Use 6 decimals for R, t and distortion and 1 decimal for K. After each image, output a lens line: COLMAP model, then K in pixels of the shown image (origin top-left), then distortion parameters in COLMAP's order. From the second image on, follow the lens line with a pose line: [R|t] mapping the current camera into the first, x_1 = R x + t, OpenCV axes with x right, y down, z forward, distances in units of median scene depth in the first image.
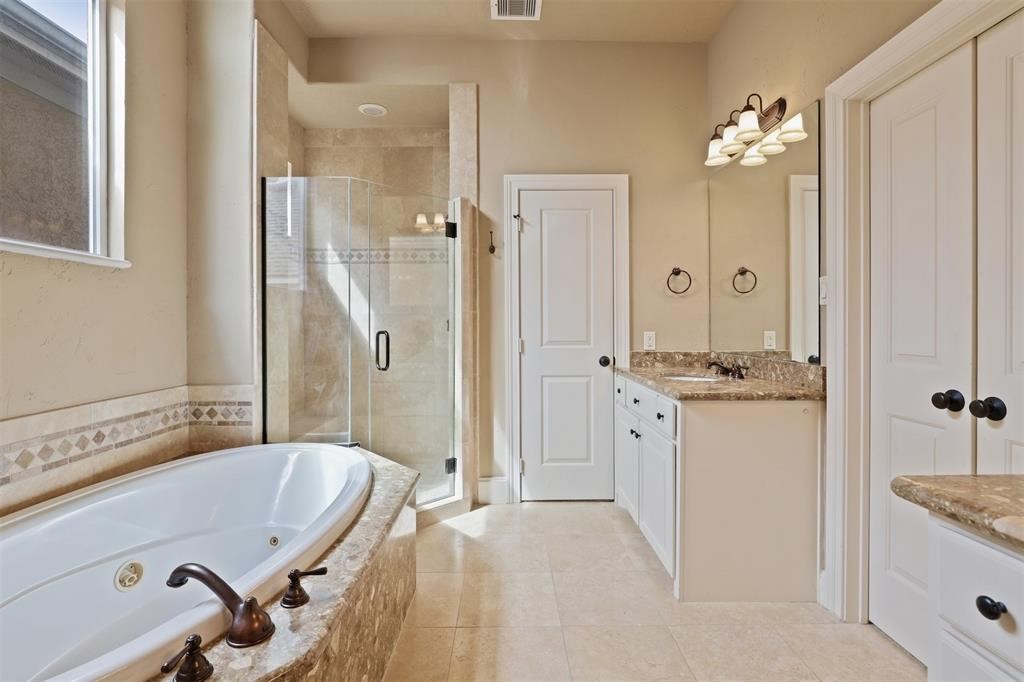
lens RADIAL K [[476.7, 0, 511.8], [0, 476.7, 333.7], [0, 0, 1]] dist [-0.012883, 0.002198]
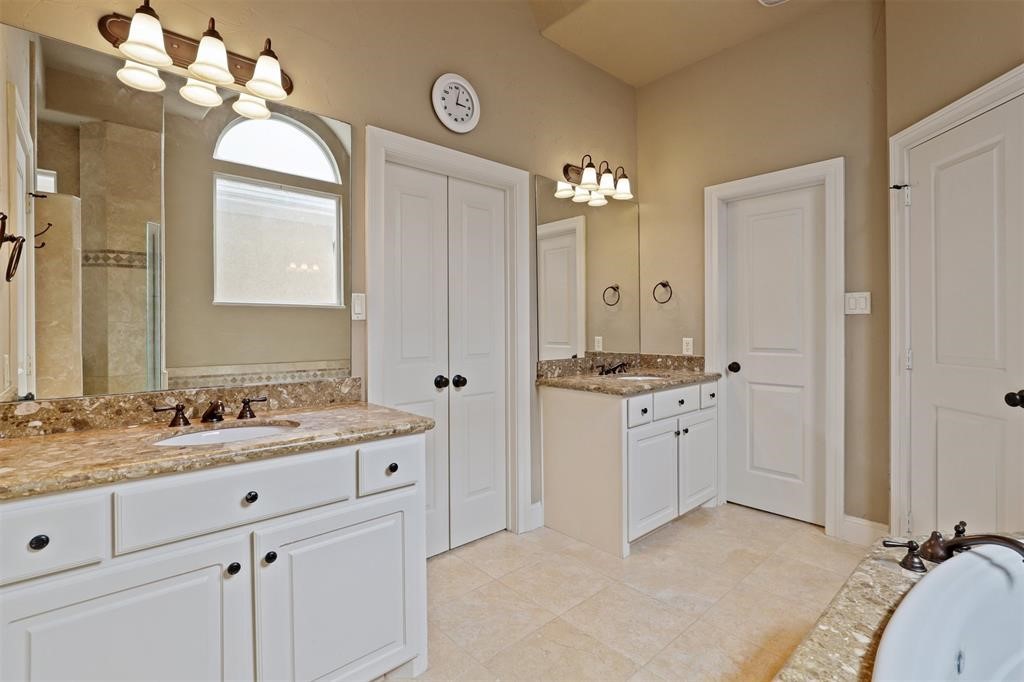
lens RADIAL K [[476.7, 0, 518.7], [0, 476.7, 324.6], [0, 0, 1]] dist [-0.012883, 0.002198]
pose [[-0.664874, 0.011255, 0.746871, -0.469709], [0.019624, 0.999805, 0.002403, -0.054931], [-0.746698, 0.016255, -0.664965, 1.722801]]
